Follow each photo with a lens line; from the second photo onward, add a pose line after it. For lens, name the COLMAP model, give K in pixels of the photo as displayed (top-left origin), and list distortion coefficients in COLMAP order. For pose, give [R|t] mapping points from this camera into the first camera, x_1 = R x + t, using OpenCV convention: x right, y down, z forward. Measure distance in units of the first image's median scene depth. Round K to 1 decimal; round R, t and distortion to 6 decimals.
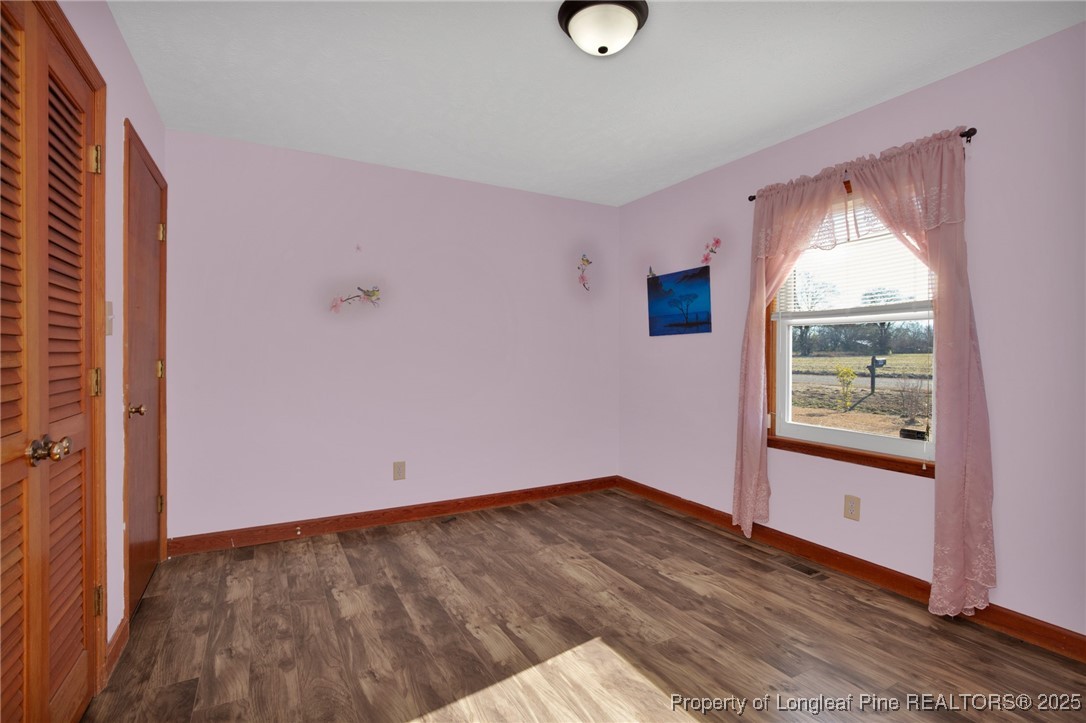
lens RADIAL K [[510.6, 0, 547.0], [0, 510.6, 357.1], [0, 0, 1]] dist [-0.028775, 0.000324]
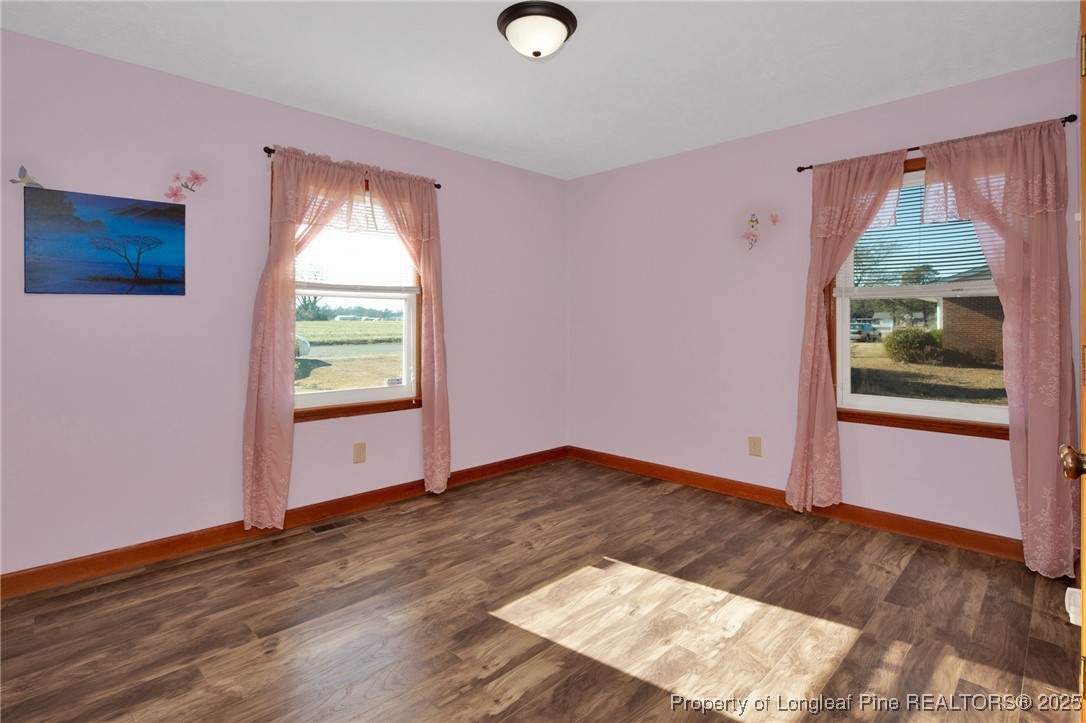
lens RADIAL K [[528.7, 0, 542.5], [0, 528.7, 313.1], [0, 0, 1]] dist [-0.028931, 0.000966]
pose [[-0.265349, 0.016113, 0.964018, -0.718315], [0.009821, 0.999854, -0.014009, -0.009287], [-0.964102, 0.005750, -0.265468, 0.921516]]
